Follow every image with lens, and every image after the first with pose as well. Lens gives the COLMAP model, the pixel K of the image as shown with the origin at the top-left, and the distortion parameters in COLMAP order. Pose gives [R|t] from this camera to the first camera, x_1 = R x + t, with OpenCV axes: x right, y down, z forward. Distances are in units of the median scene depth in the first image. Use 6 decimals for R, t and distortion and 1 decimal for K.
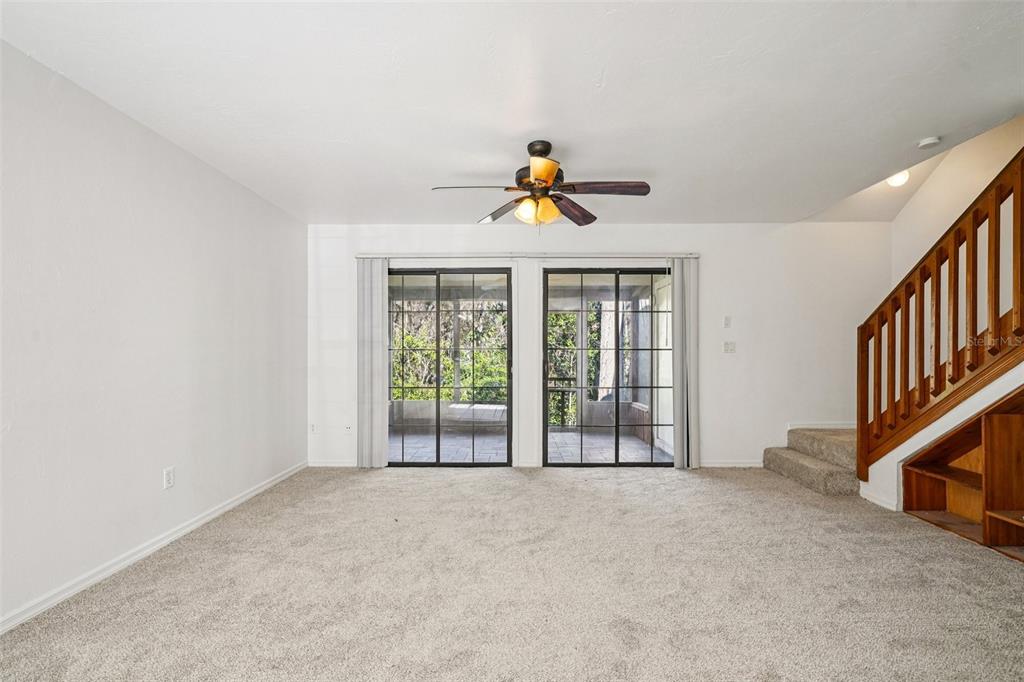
lens RADIAL K [[461.0, 0, 512.9], [0, 461.0, 355.9], [0, 0, 1]] dist [-0.008481, 0.002998]
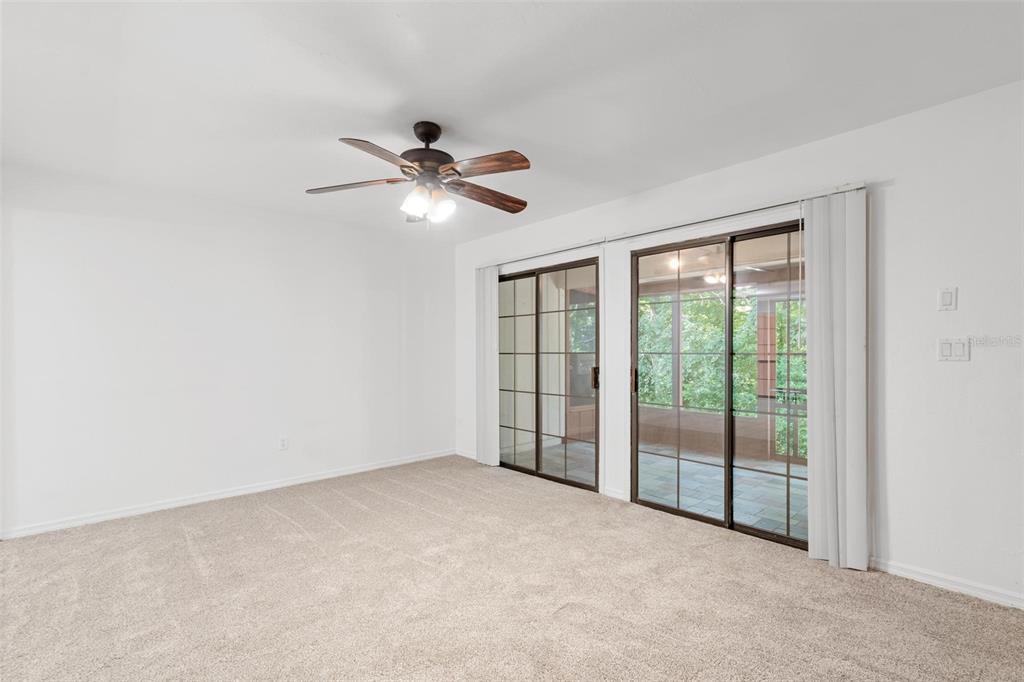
lens RADIAL K [[456.3, 0, 510.5], [0, 456.3, 346.7], [0, 0, 1]] dist [0.002038, -0.000763]
pose [[0.693724, -0.008675, -0.720189, 0.491494], [-0.001268, 0.999911, -0.013265, -0.014973], [0.720240, 0.010115, 0.693651, 0.306904]]
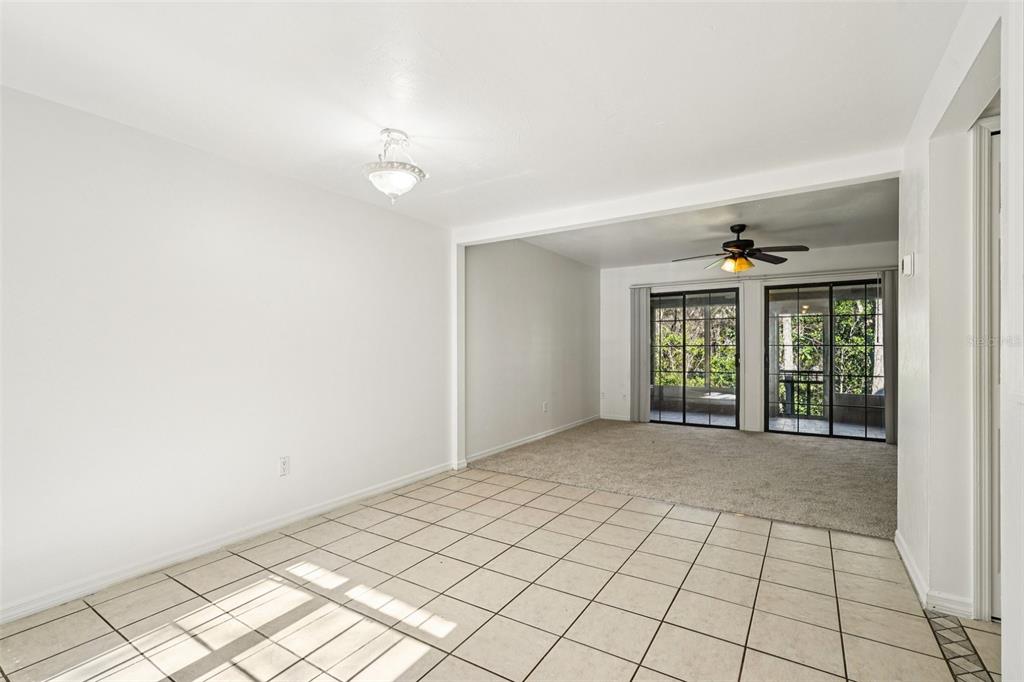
lens RADIAL K [[461.0, 0, 509.4], [0, 461.0, 349.9], [0, 0, 1]] dist [-0.008481, 0.002998]
pose [[0.843122, -0.000107, -0.537723, 0.161254], [-0.002528, 0.999988, -0.004162, 0.005753], [0.537717, 0.004869, 0.843111, -0.551834]]
